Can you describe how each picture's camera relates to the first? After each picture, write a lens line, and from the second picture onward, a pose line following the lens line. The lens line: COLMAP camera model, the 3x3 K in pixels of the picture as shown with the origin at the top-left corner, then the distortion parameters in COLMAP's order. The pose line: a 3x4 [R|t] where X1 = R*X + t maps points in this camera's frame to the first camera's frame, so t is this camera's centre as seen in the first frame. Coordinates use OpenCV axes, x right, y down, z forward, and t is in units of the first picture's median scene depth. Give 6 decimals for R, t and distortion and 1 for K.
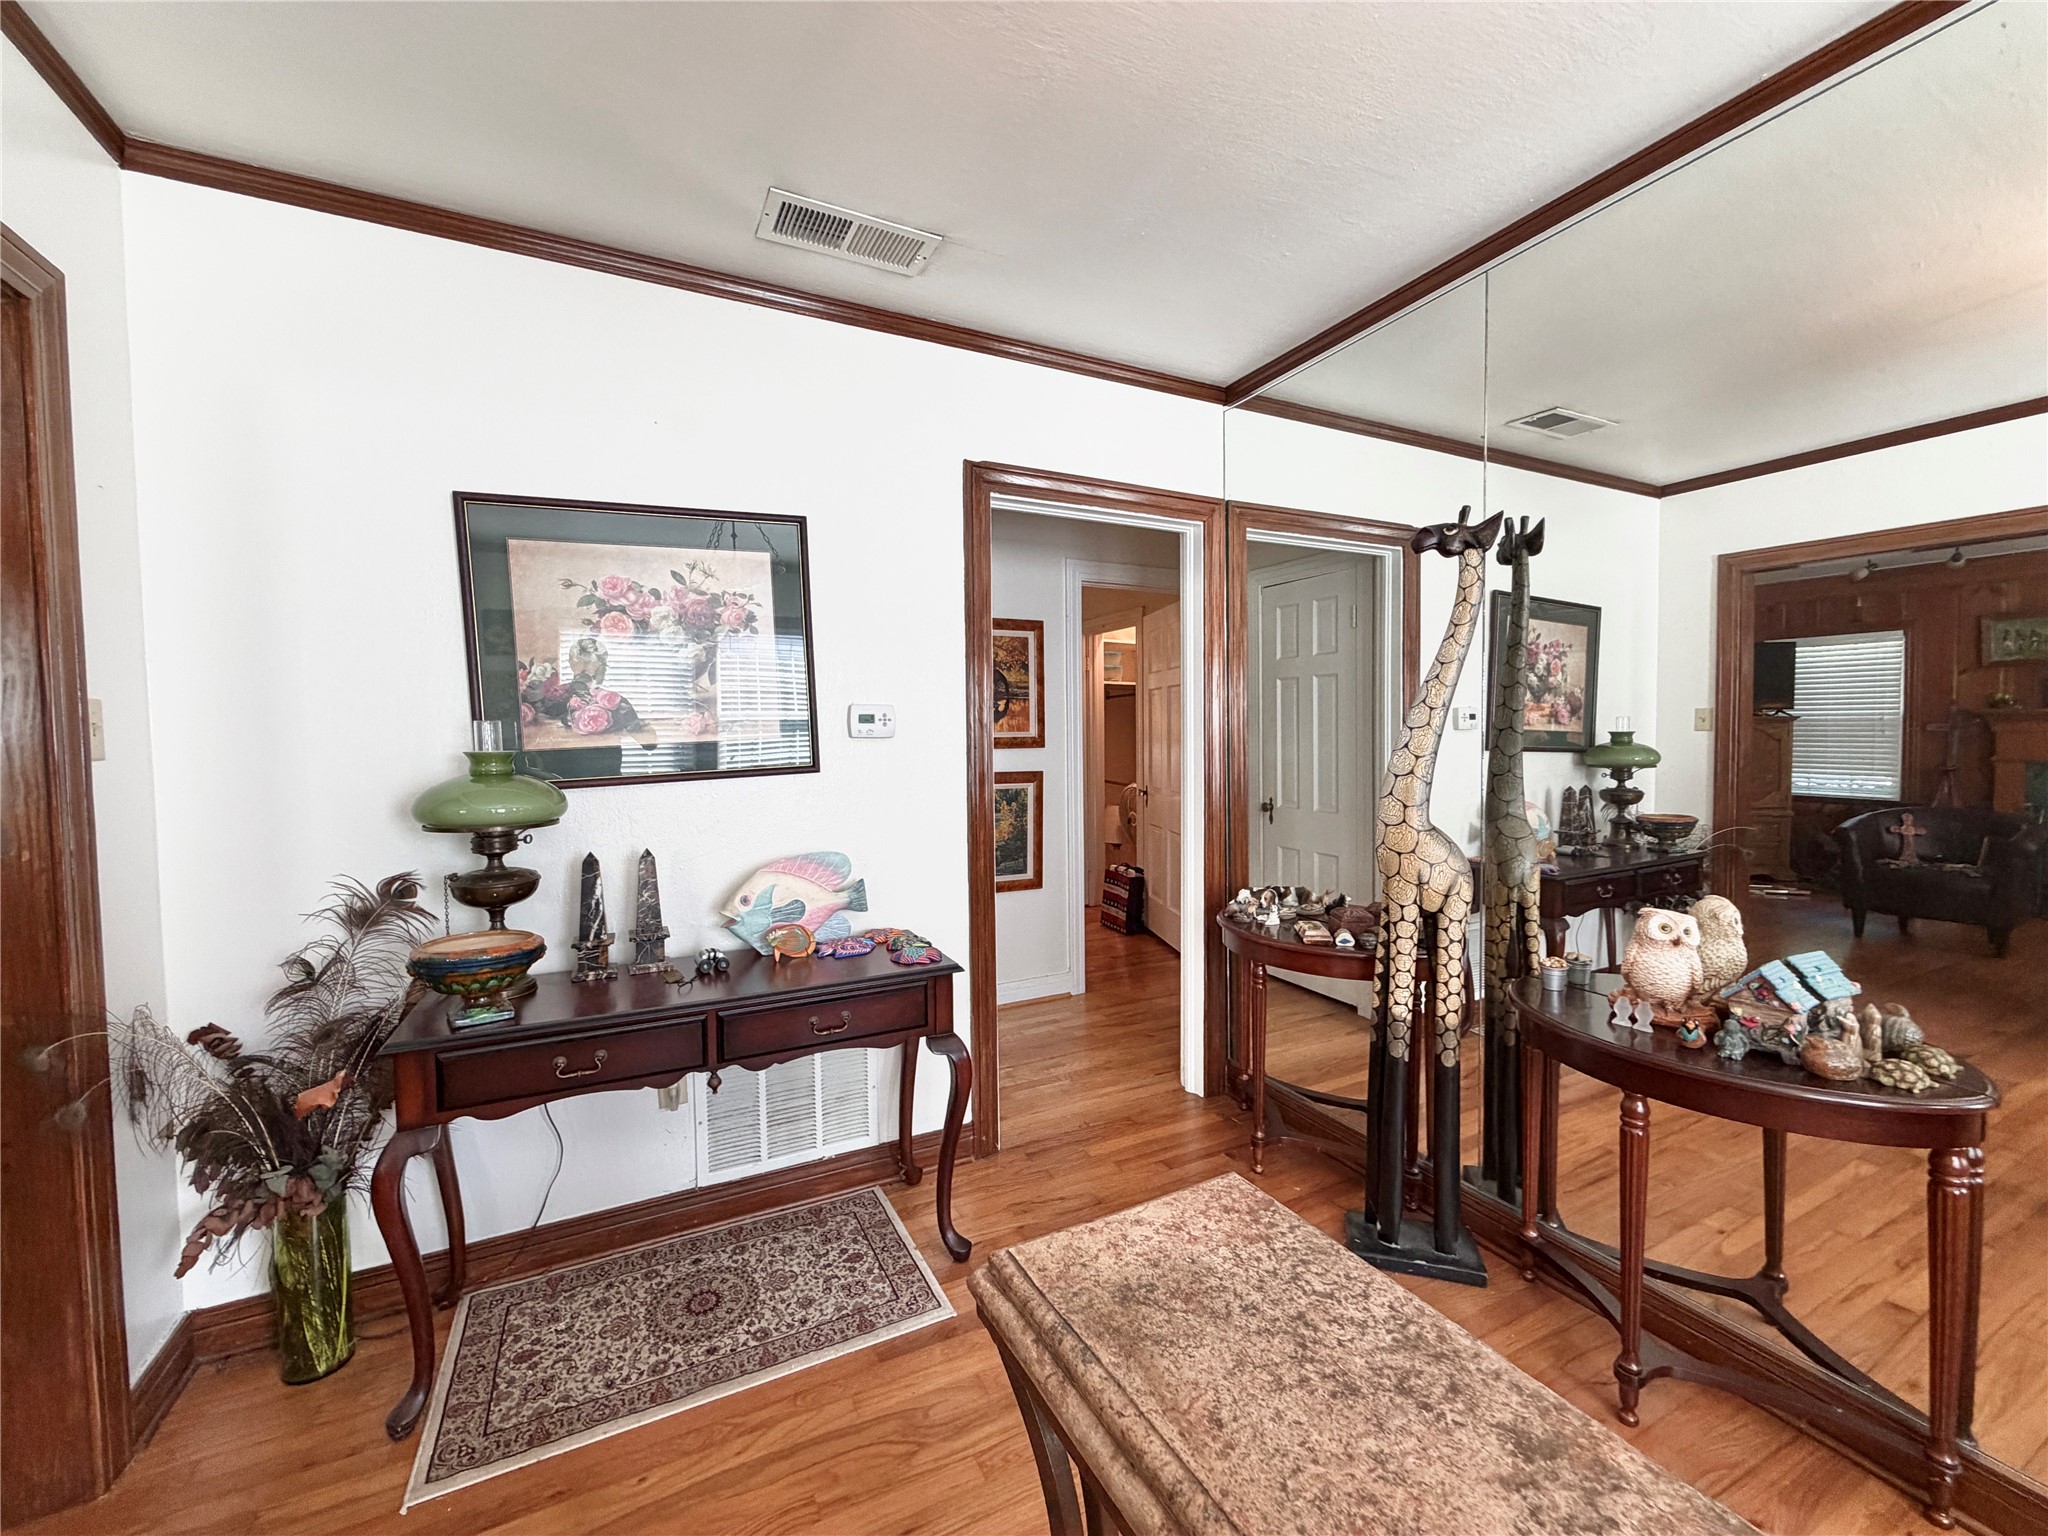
lens RADIAL K [[813.1, 0, 1015.3], [0, 813.1, 767.8], [0, 0, 1]] dist [-0.001952, -0.000324]
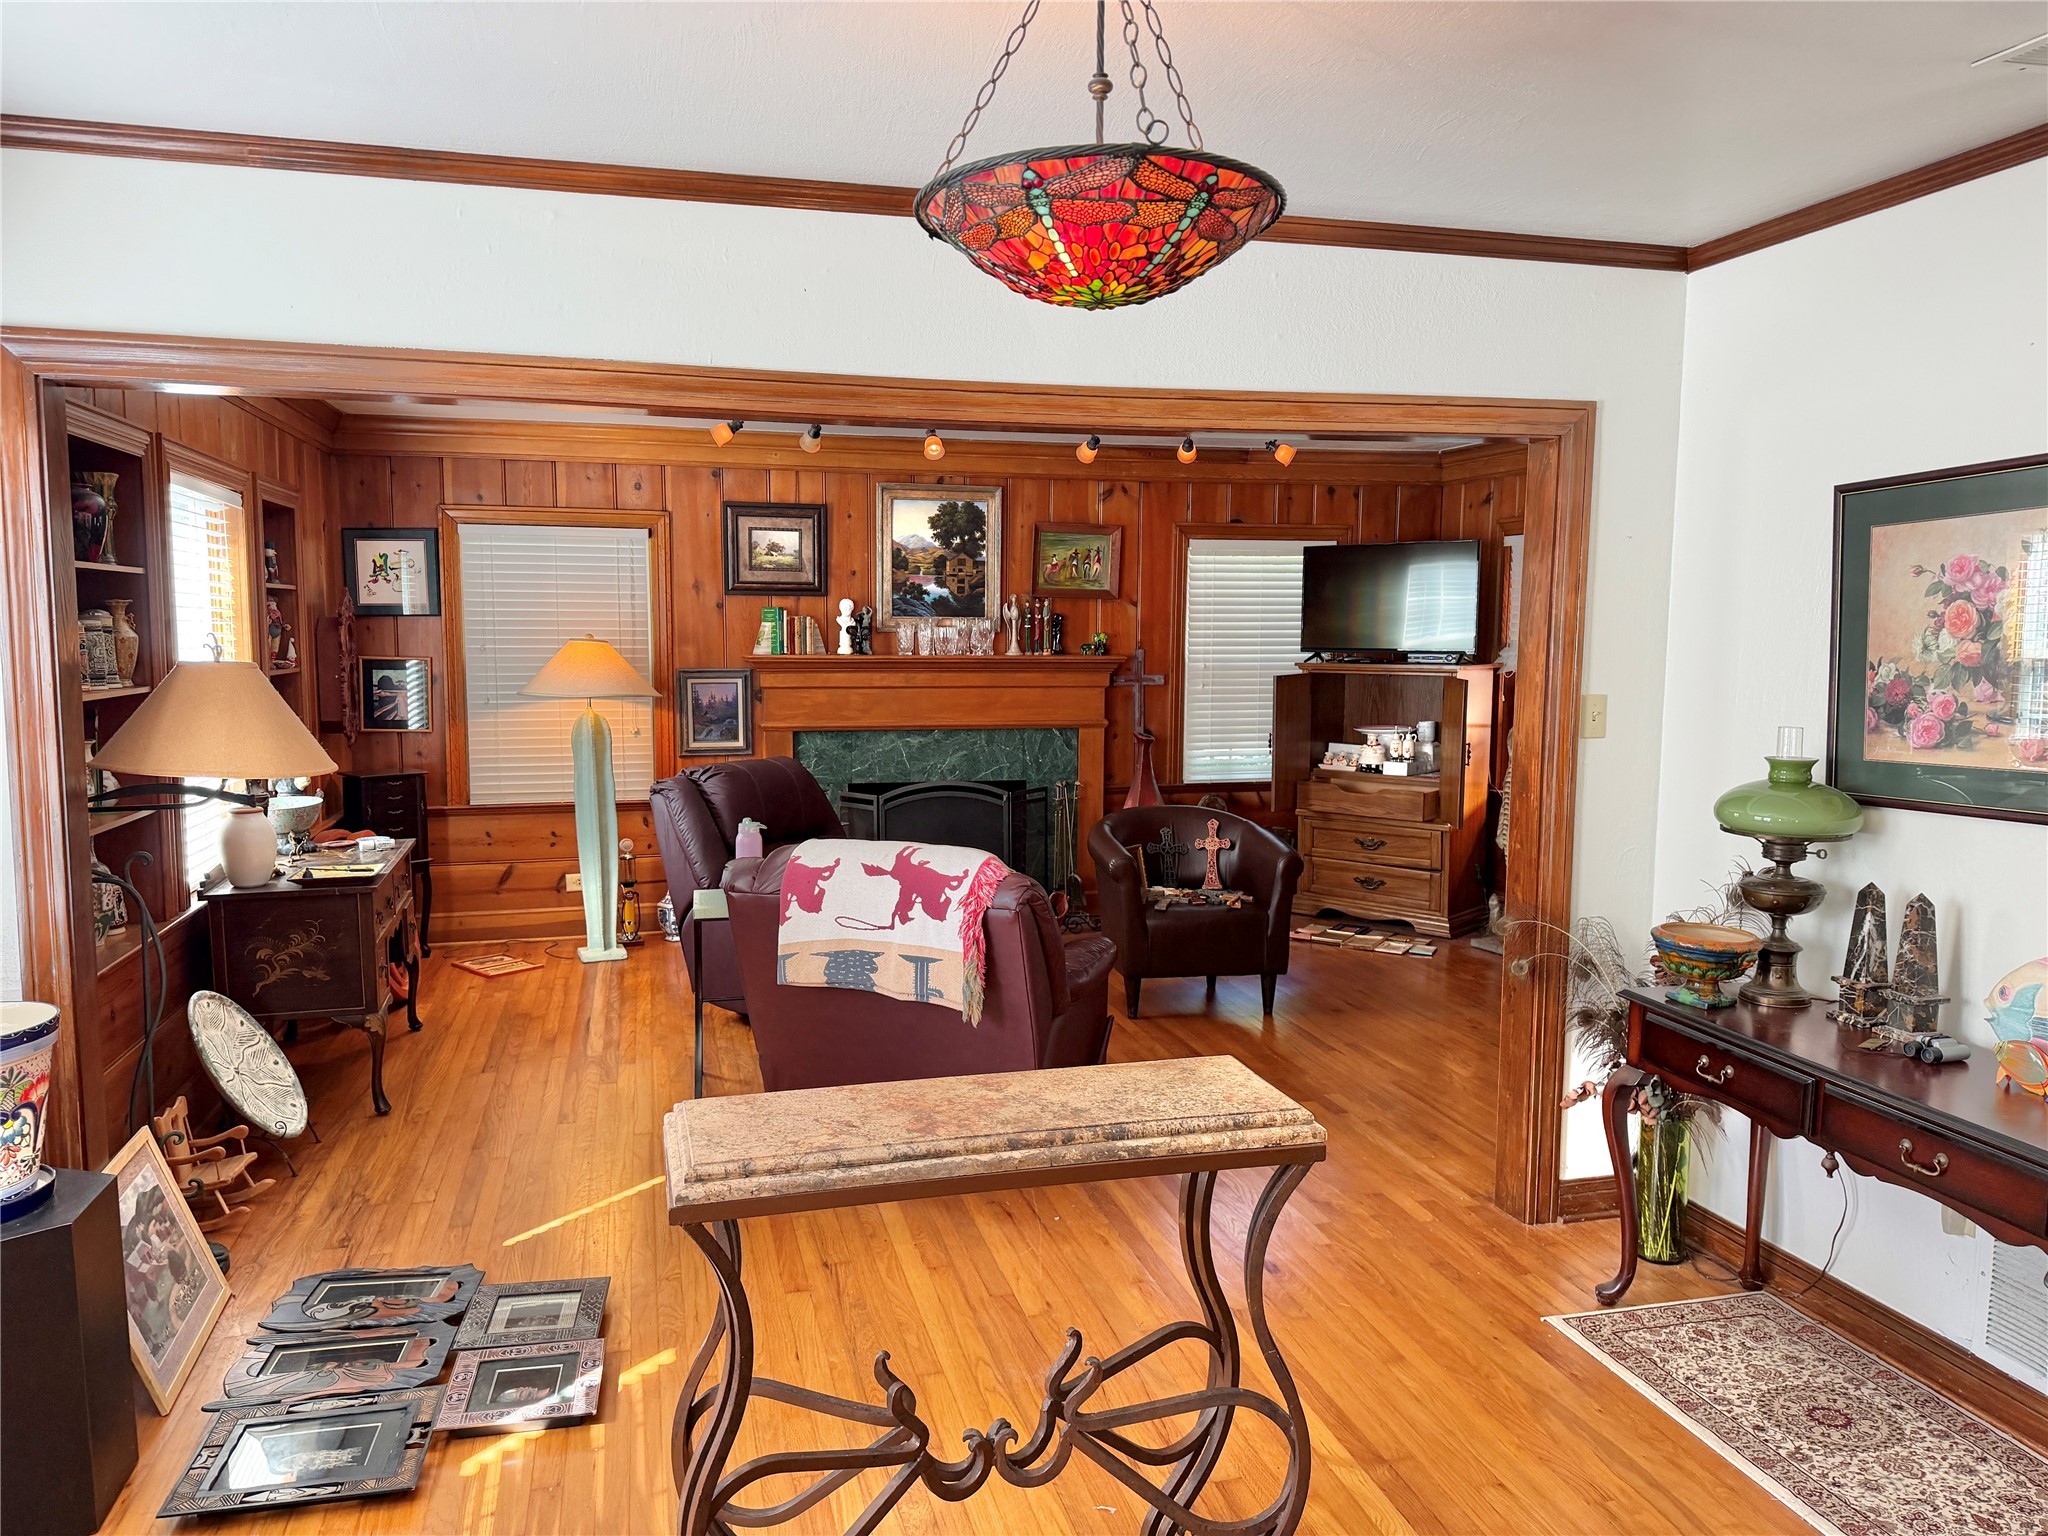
lens RADIAL K [[1445.2, 0, 1019.7], [0, 1445.2, 768.0], [0, 0, 1]] dist [-0.000745, -0.000025]
pose [[-0.201681, 0.107238, -0.973563, 1.160880], [-0.045317, 0.991902, 0.118645, -0.161300], [0.978402, 0.068047, -0.195188, 0.394760]]
